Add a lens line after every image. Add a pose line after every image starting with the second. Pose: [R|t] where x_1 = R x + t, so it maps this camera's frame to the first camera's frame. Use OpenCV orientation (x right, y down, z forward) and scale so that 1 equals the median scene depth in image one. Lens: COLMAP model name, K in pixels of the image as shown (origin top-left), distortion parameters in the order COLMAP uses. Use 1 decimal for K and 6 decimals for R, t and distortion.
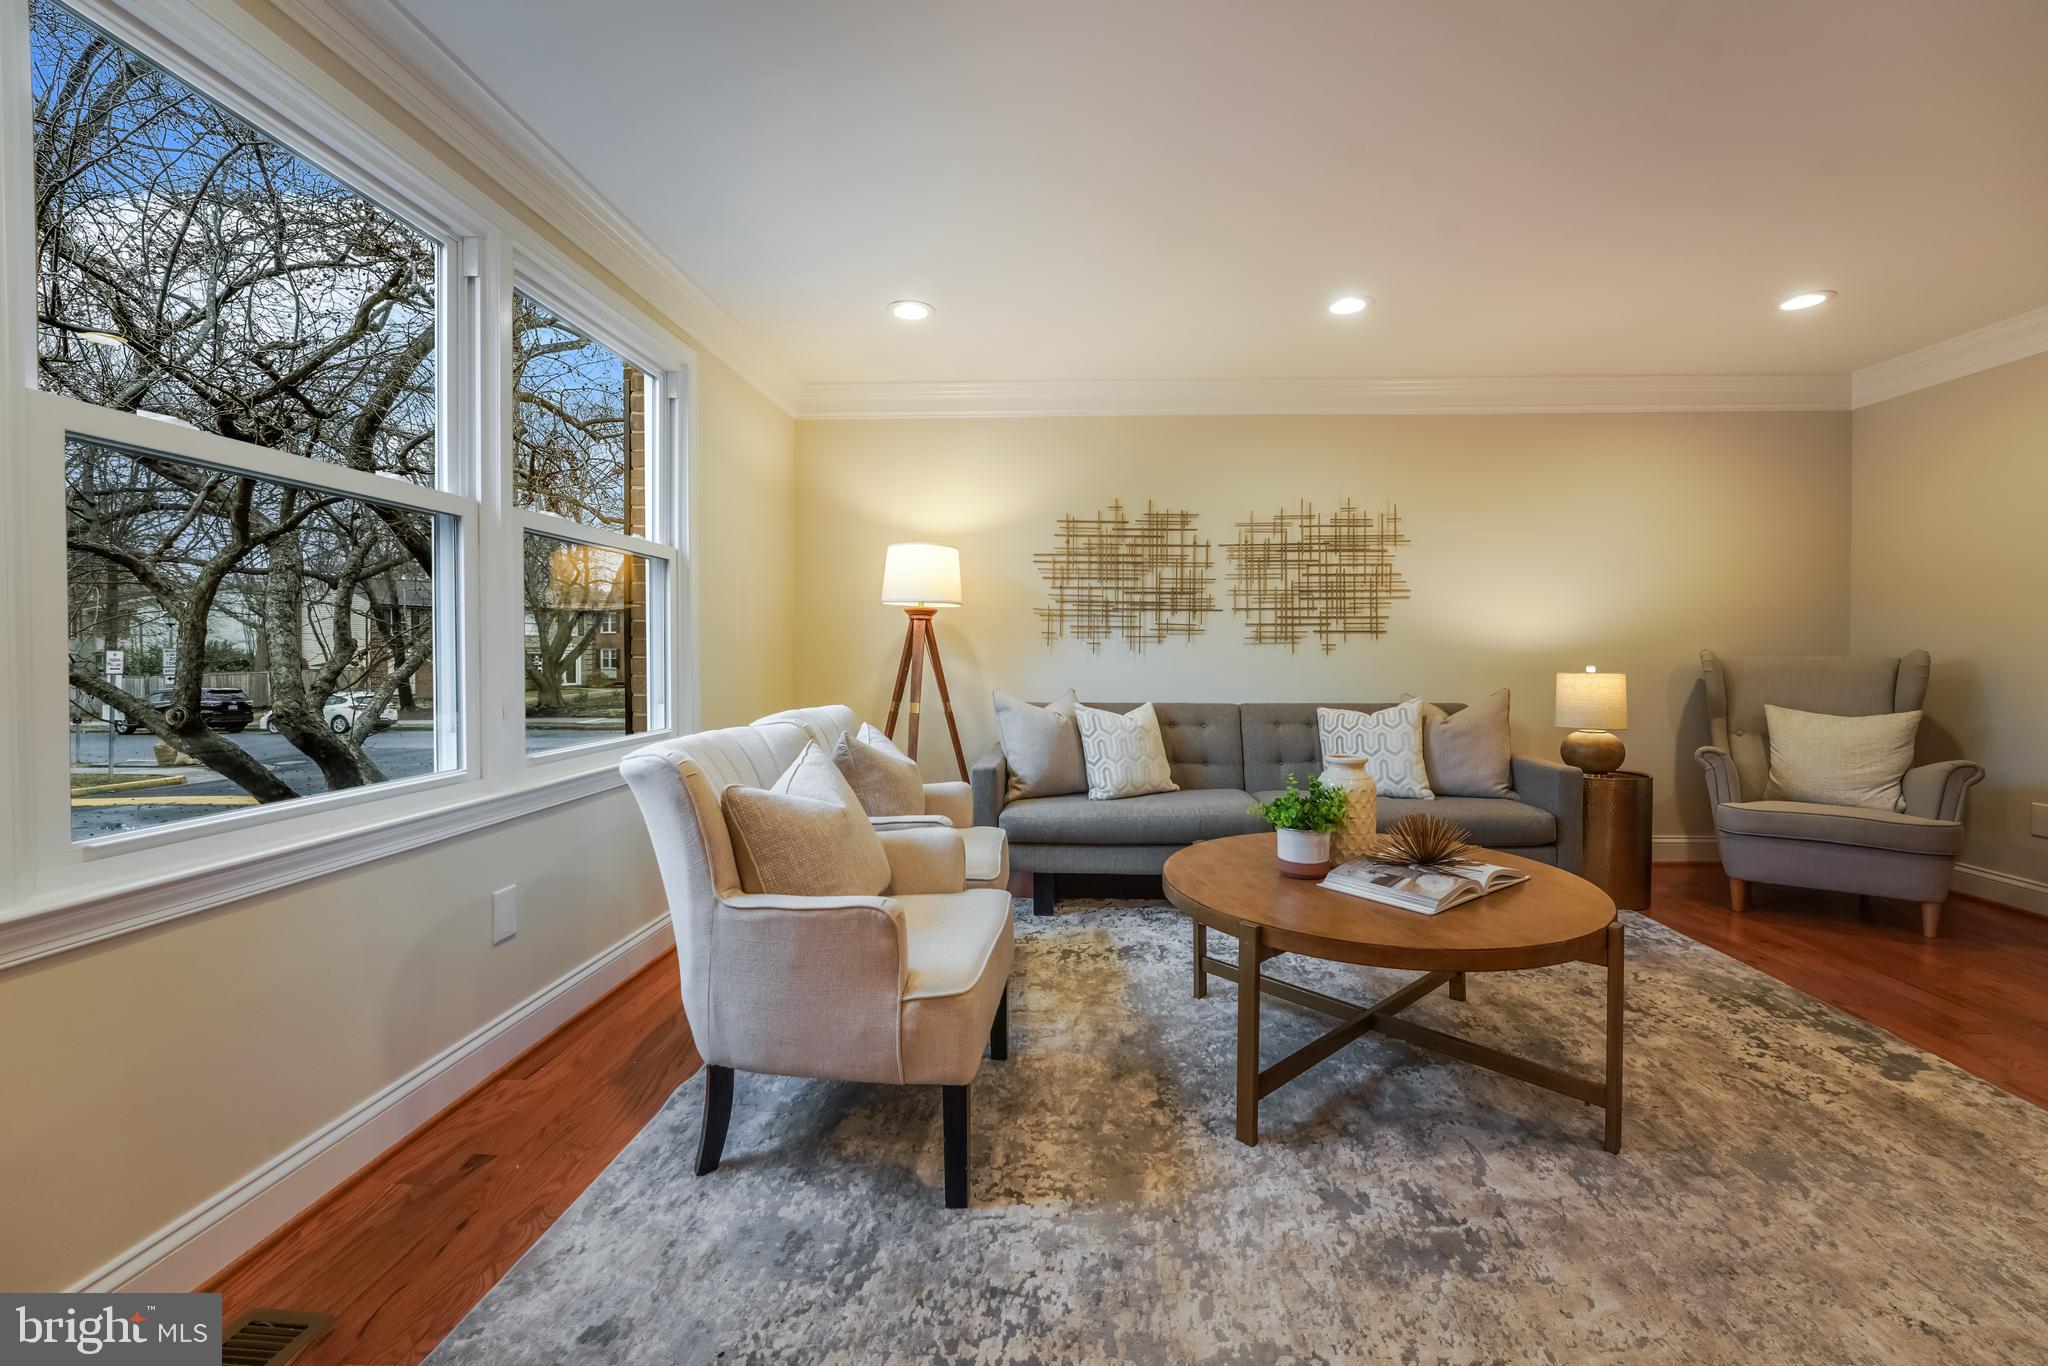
lens RADIAL K [[829.5, 0, 1038.2], [0, 829.5, 665.1], [0, 0, 1]] dist [-0.017151, 0.002809]
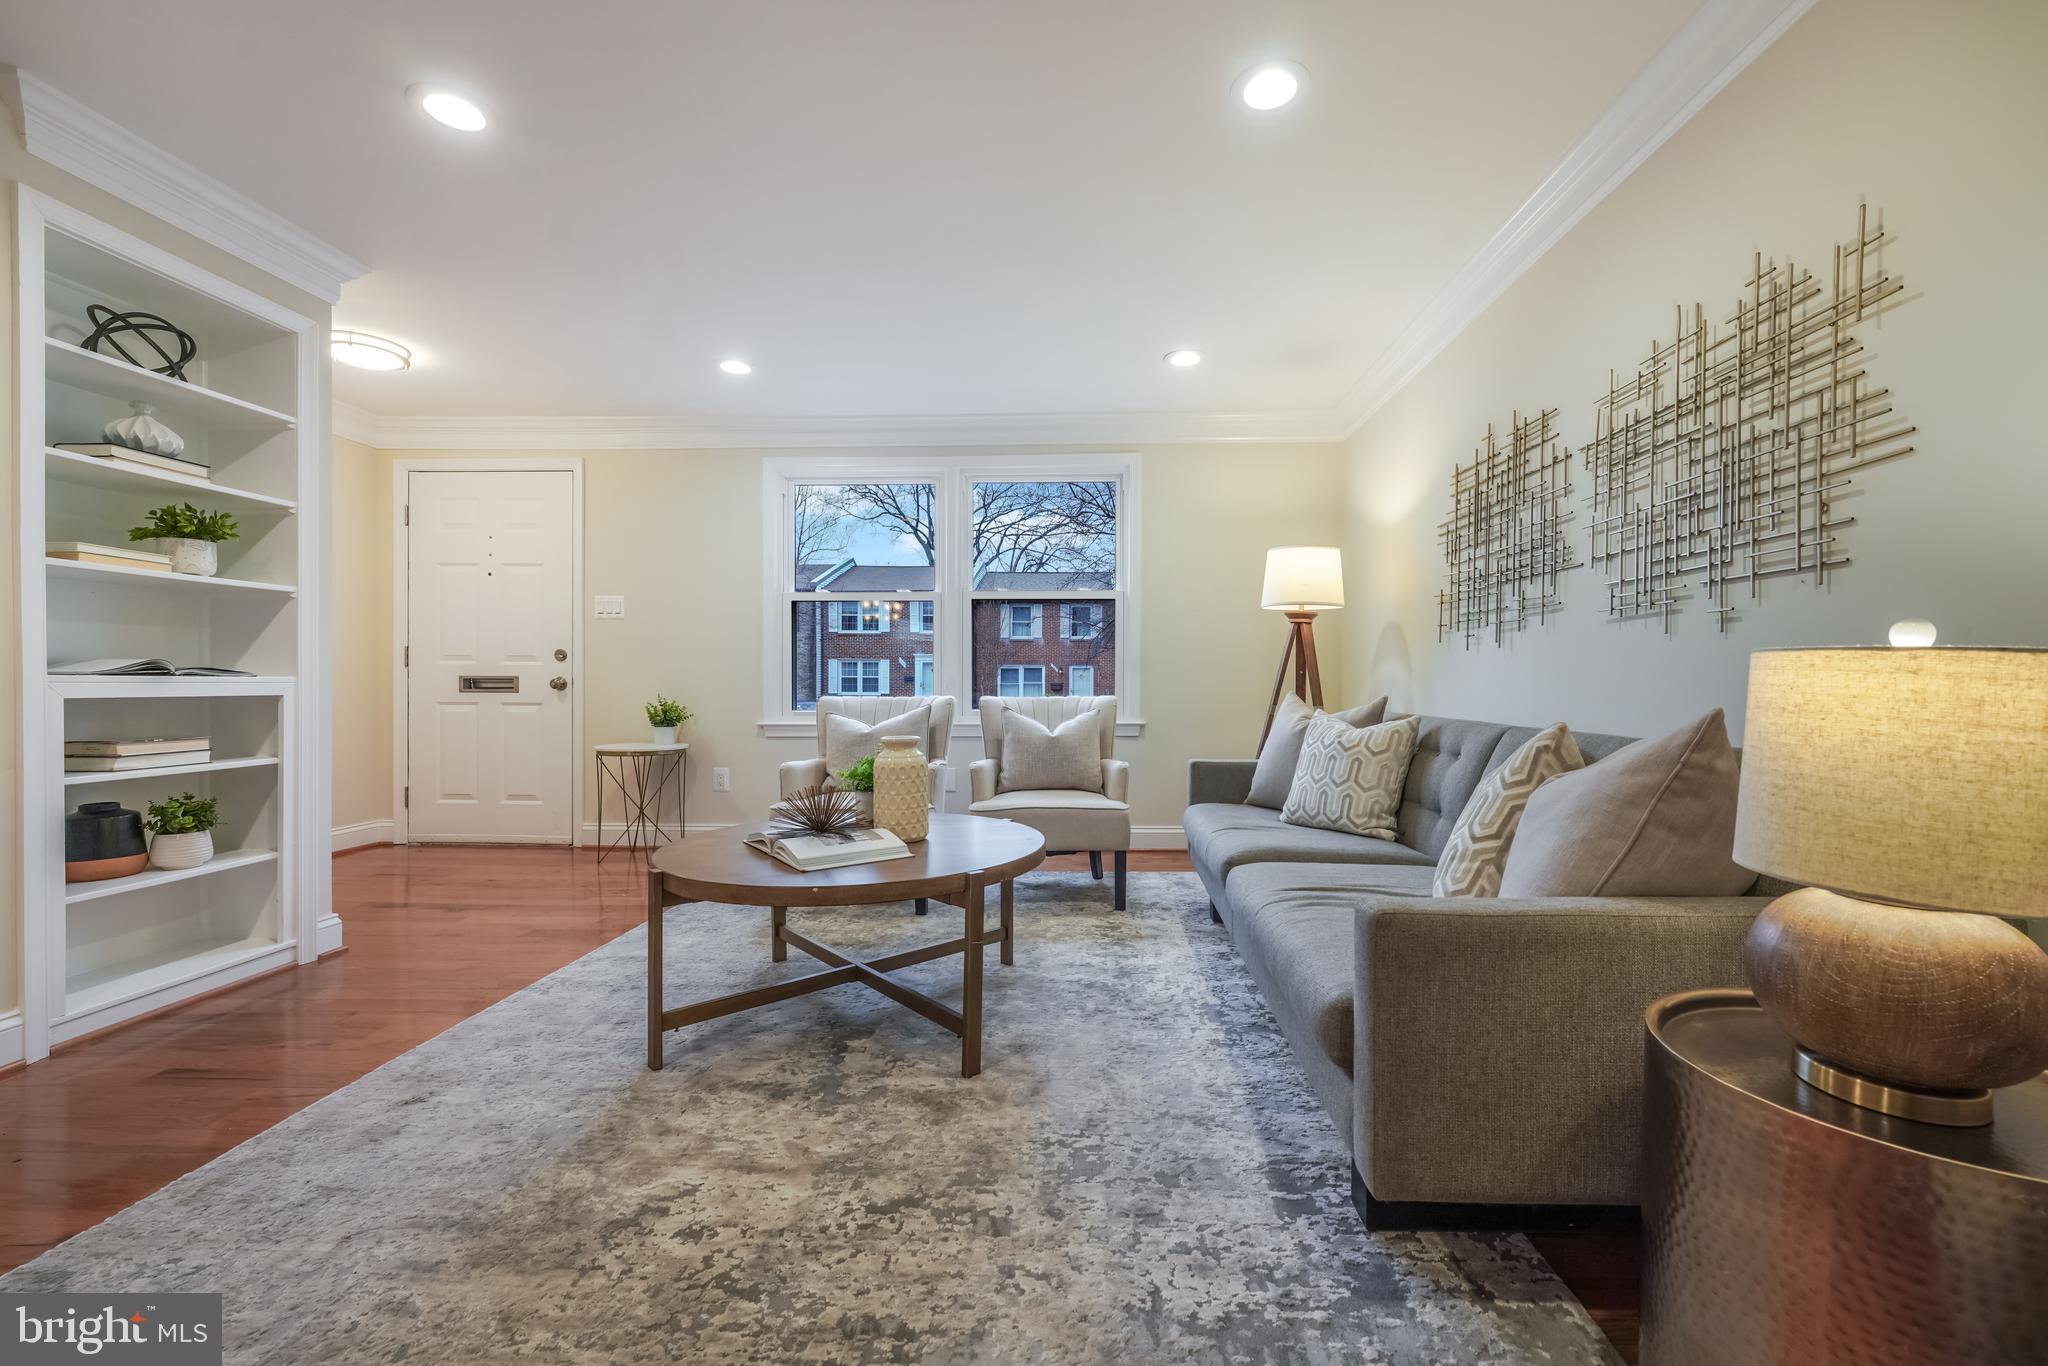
lens RADIAL K [[829.5, 0, 1075.9], [0, 829.5, 701.9], [0, 0, 1]] dist [-0.017151, 0.002809]
pose [[0.021131, 0.023939, -0.999490, 0.935117], [-0.012424, 0.999642, 0.023680, 0.021419], [0.999700, 0.011918, 0.021420, 0.775841]]
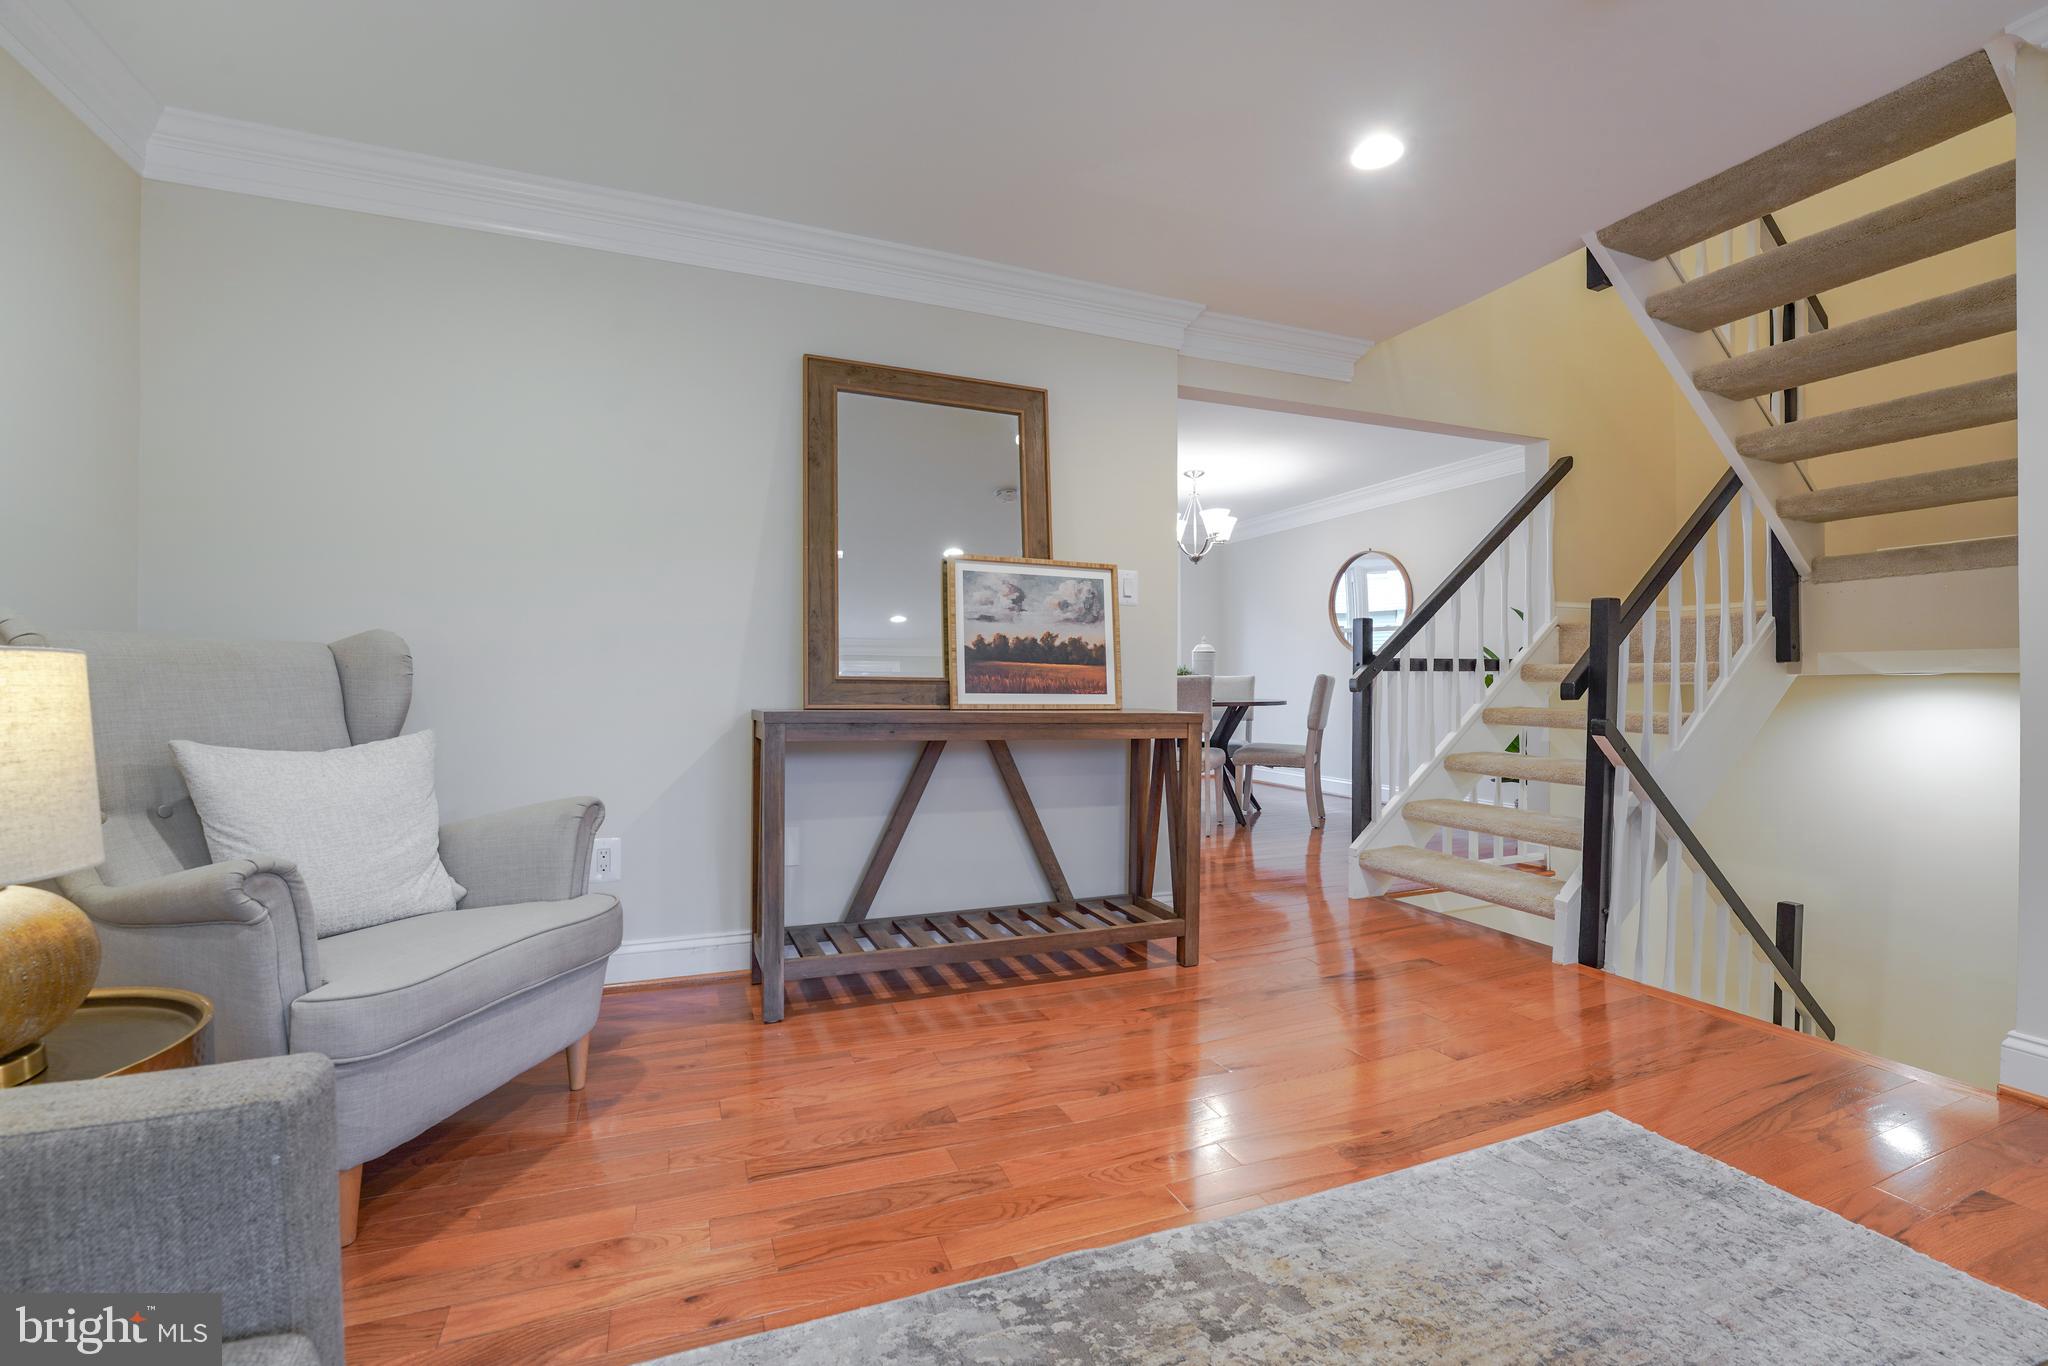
lens RADIAL K [[829.5, 0, 1033.9], [0, 829.5, 692.0], [0, 0, 1]] dist [-0.017151, 0.002809]
pose [[-0.408166, -0.006205, 0.912887, 0.344270], [0.016339, 0.999767, 0.014101, 0.027439], [-0.912761, 0.020671, -0.407970, 0.832421]]
